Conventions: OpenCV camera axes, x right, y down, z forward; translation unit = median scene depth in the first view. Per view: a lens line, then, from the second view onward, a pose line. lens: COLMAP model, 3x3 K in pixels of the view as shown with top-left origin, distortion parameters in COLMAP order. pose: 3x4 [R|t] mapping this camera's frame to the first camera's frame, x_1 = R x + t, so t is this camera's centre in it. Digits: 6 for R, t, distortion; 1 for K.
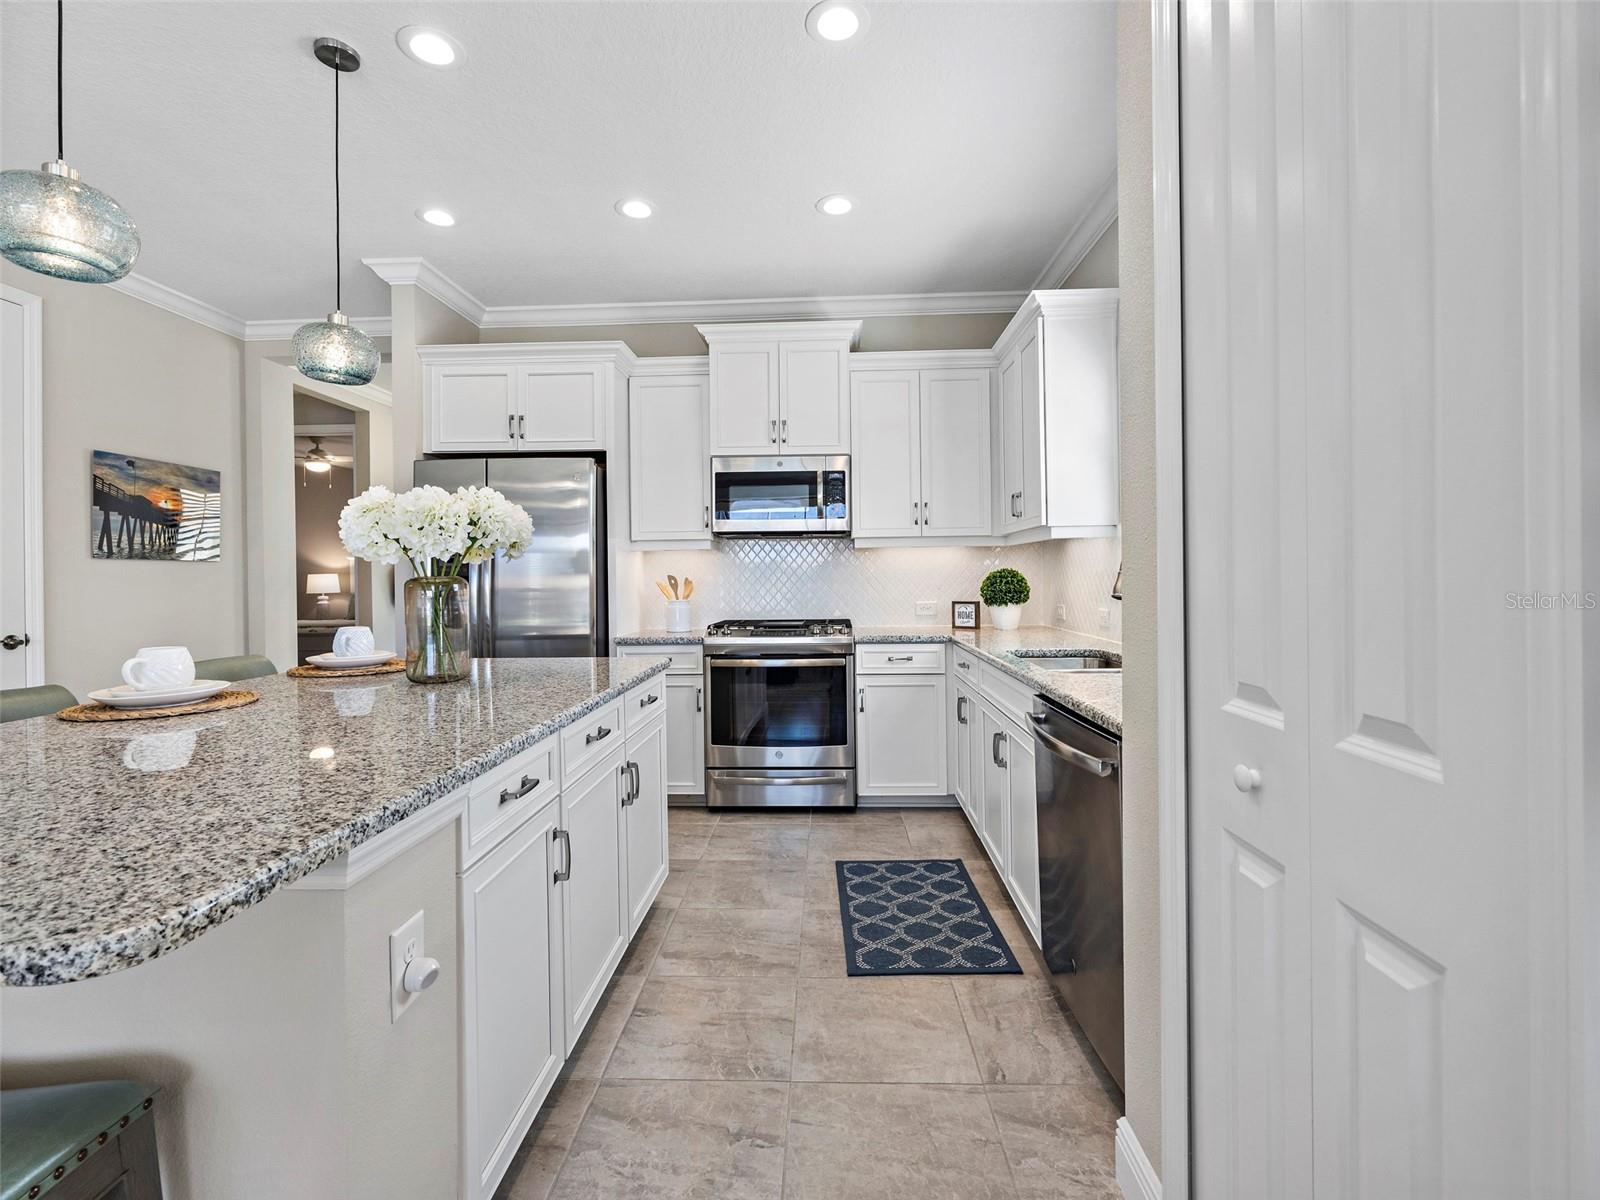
lens RADIAL K [[735.9, 0, 798.7], [0, 735.9, 578.3], [0, 0, 1]] dist [-0.005896, 0.000847]
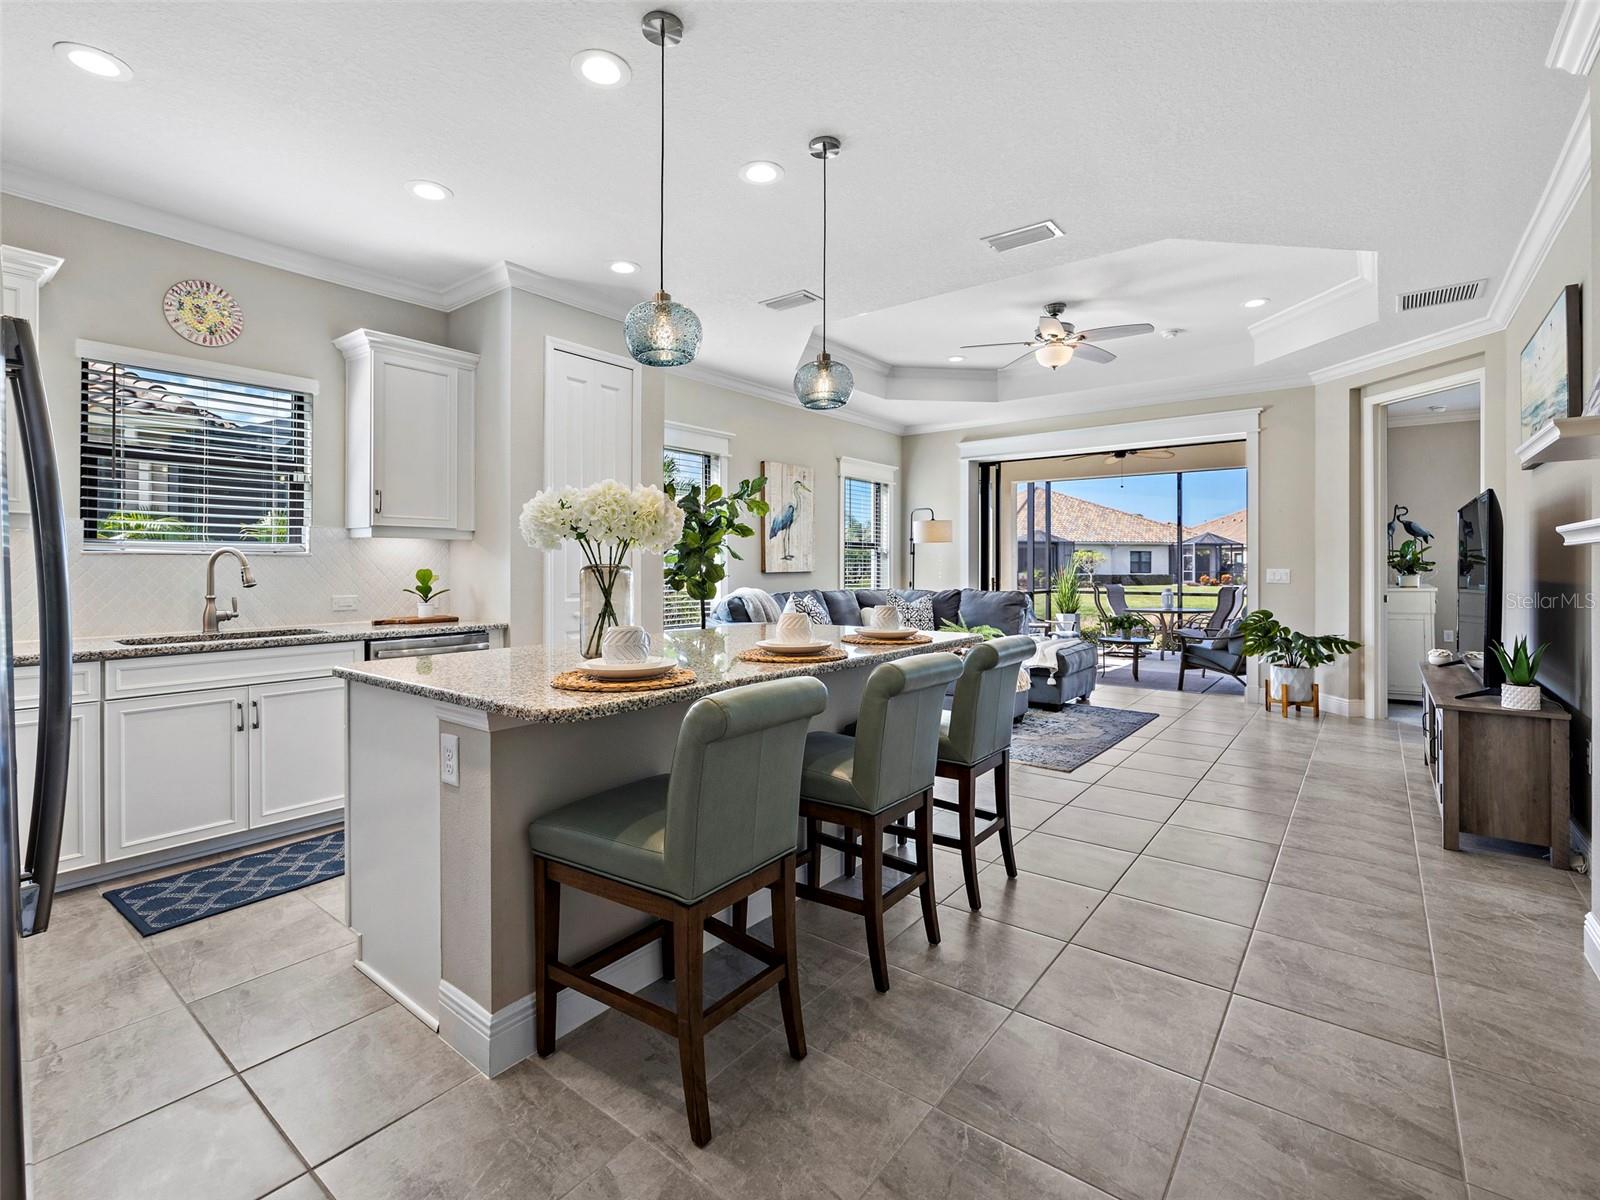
lens RADIAL K [[739.9, 0, 802.9], [0, 739.9, 563.4], [0, 0, 1]] dist [-0.000162, 0.000524]
pose [[-0.812008, 0.013372, 0.583493, -0.790597], [0.012771, 0.999905, -0.005142, 0.003802], [-0.583506, 0.003276, -0.812102, 0.996106]]
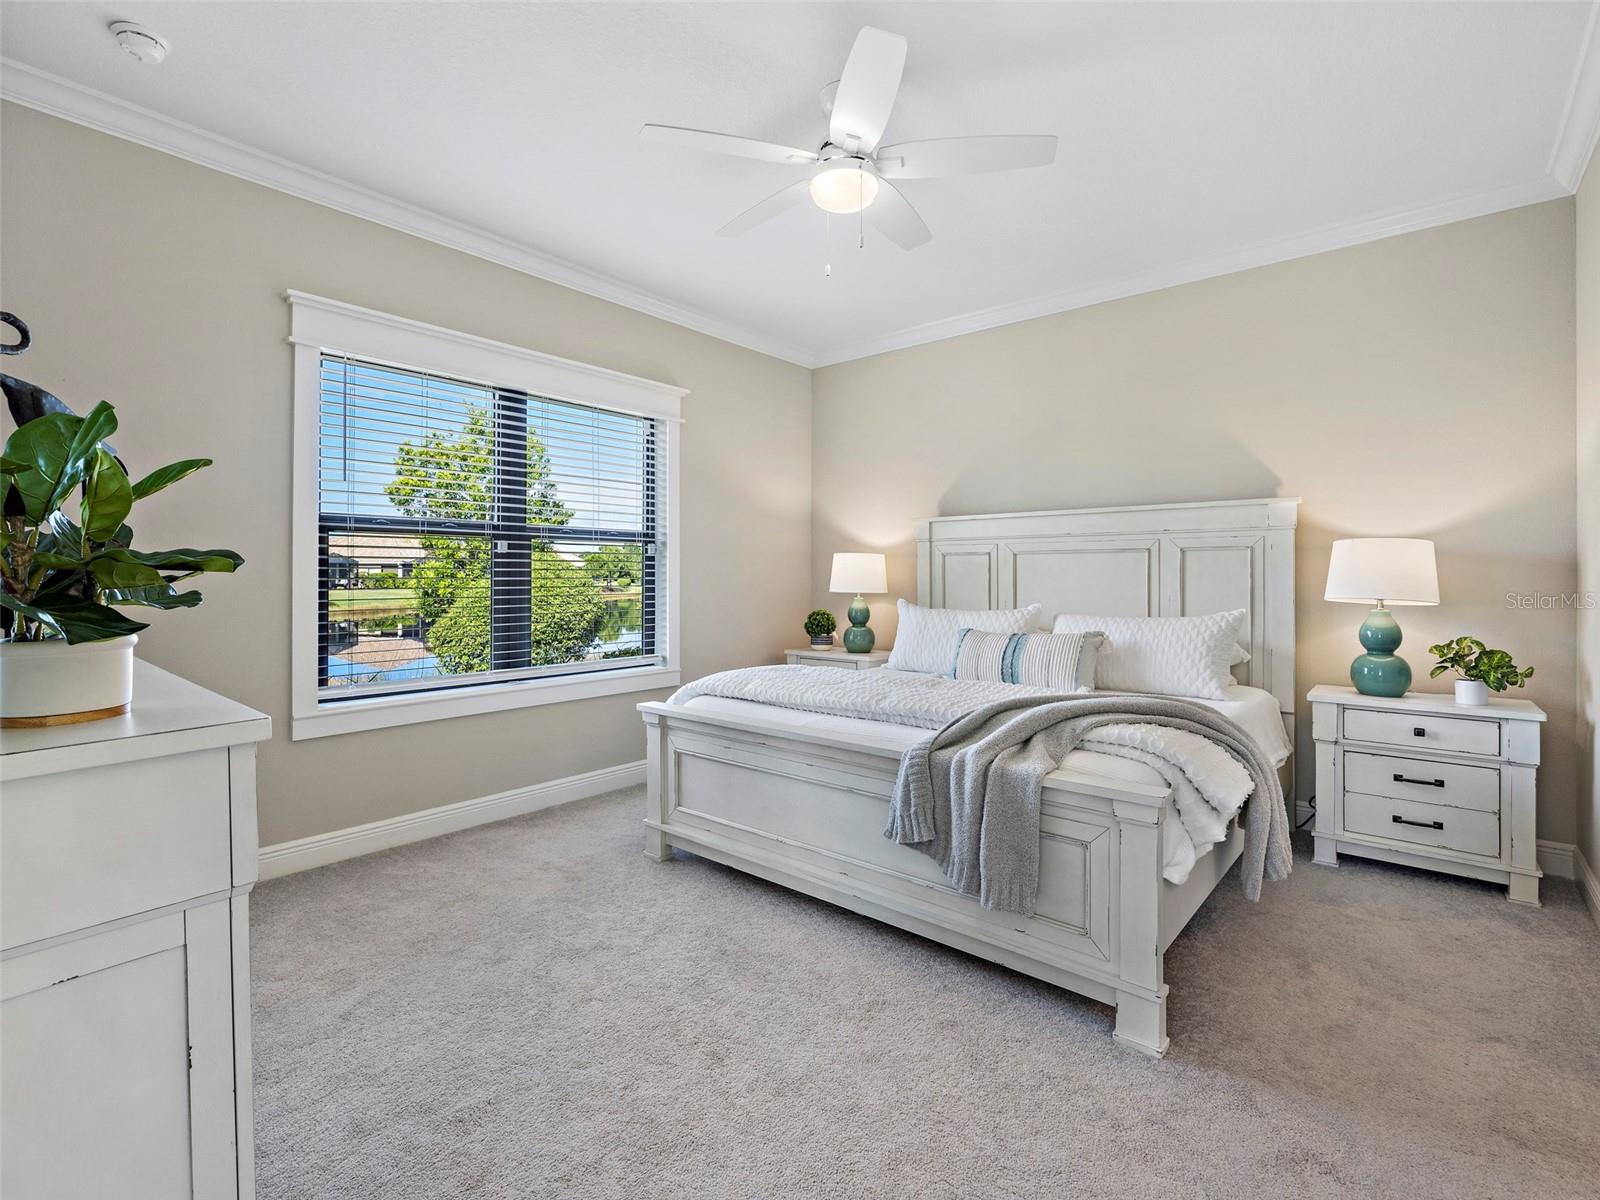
lens RADIAL K [[740.5, 0, 799.5], [0, 740.5, 573.2], [0, 0, 1]] dist [-0.005509, -0.000364]
pose [[-0.619724, 0.006861, -0.784790, -0.886155], [0.000505, 0.999965, 0.008343, 0.016399], [0.784820, 0.004774, -0.619705, -0.830541]]
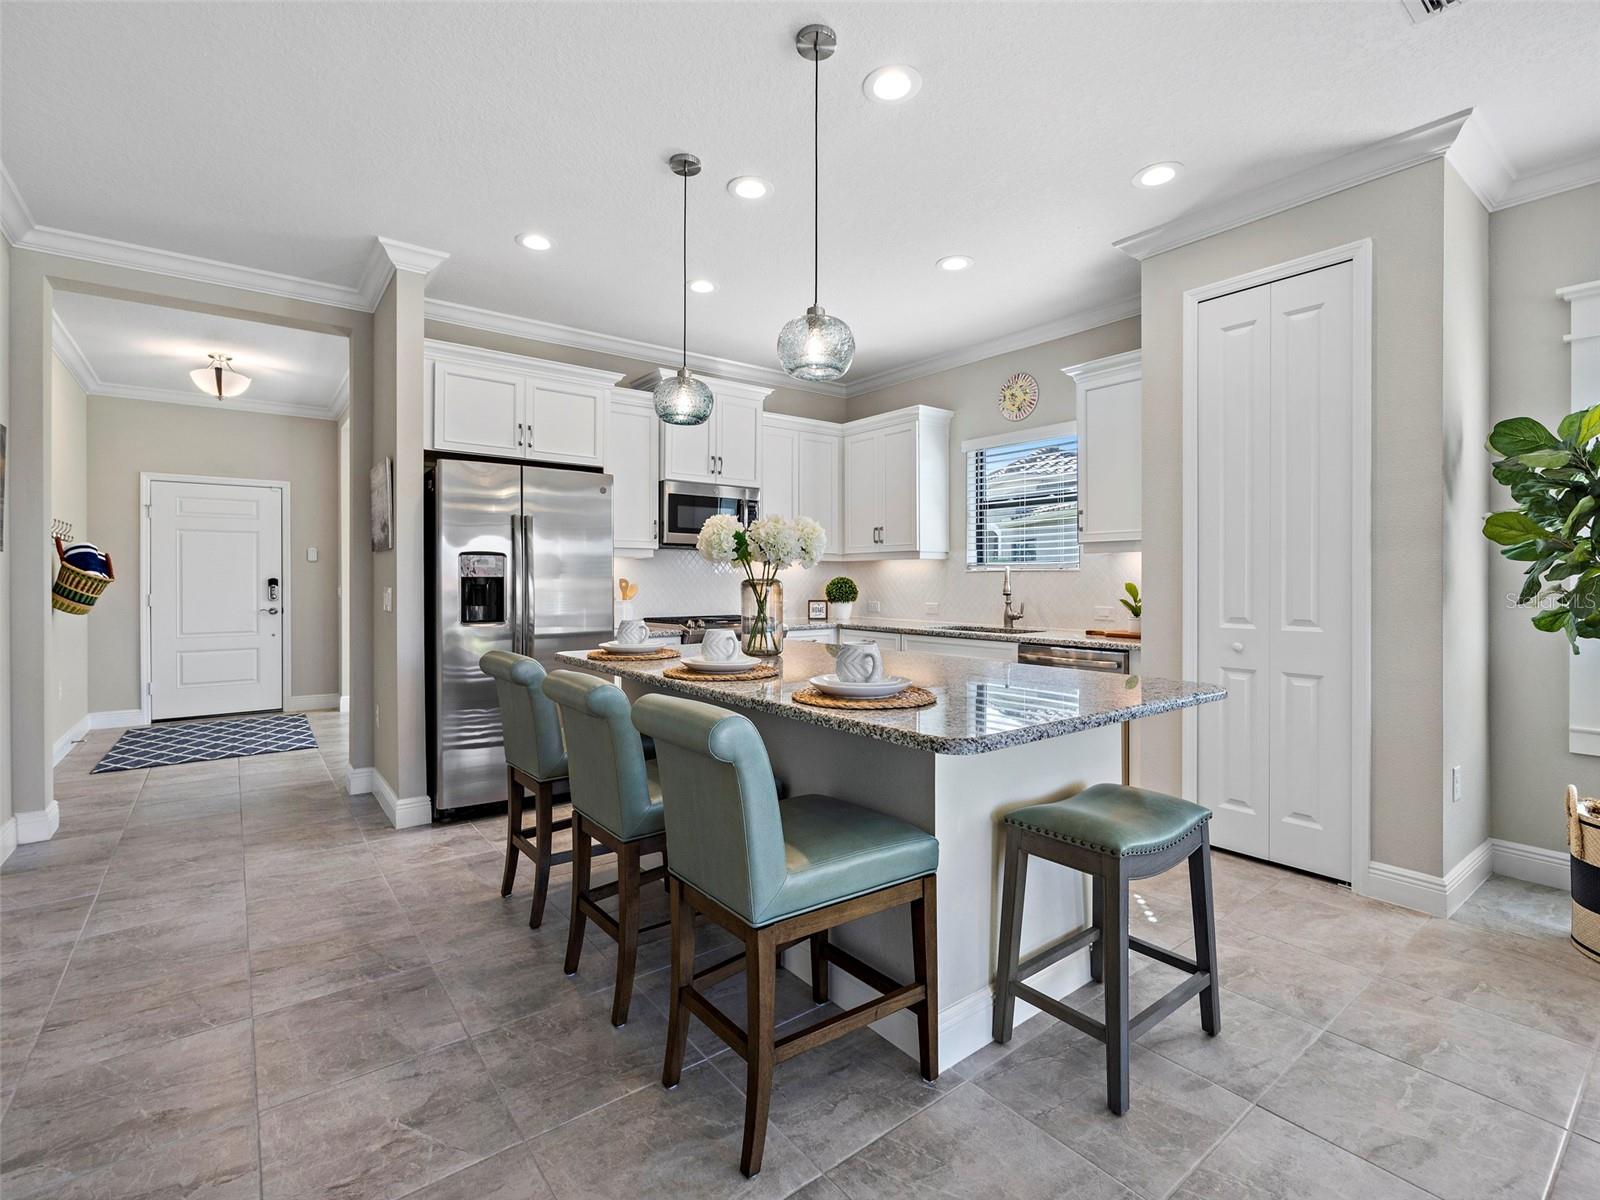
lens RADIAL K [[736.9, 0, 796.8], [0, 736.9, 583.6], [0, 0, 1]] dist [-0.008475, -0.000471]
pose [[0.768695, 0.006923, 0.639577, -0.753789], [-0.005010, 0.999976, -0.004802, 0.007583], [-0.639595, 0.000487, 0.768712, -0.053482]]
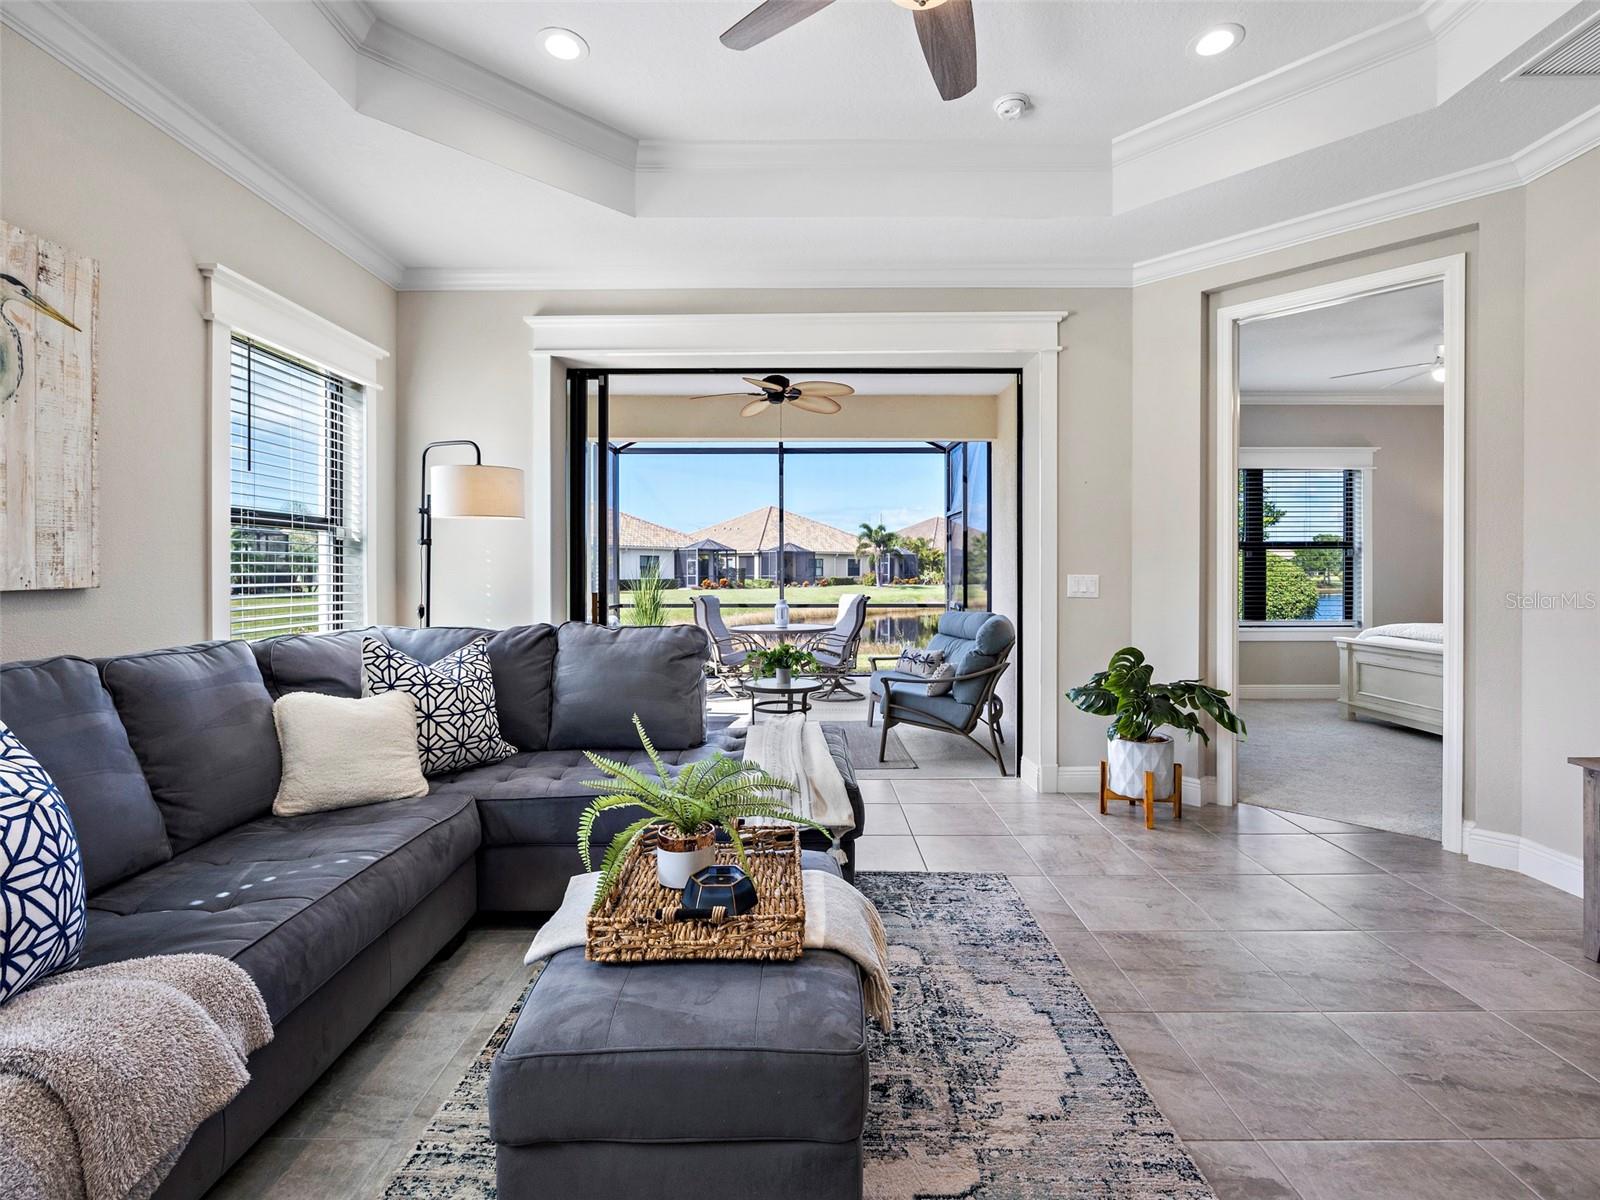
lens RADIAL K [[740.5, 0, 799.5], [0, 740.5, 573.2], [0, 0, 1]] dist [-0.005509, -0.000364]
pose [[-0.999468, 0.012467, -0.030132, -0.249181], [0.012163, 0.999874, 0.010249, 0.003989], [0.030256, 0.009877, -0.999493, 0.037068]]
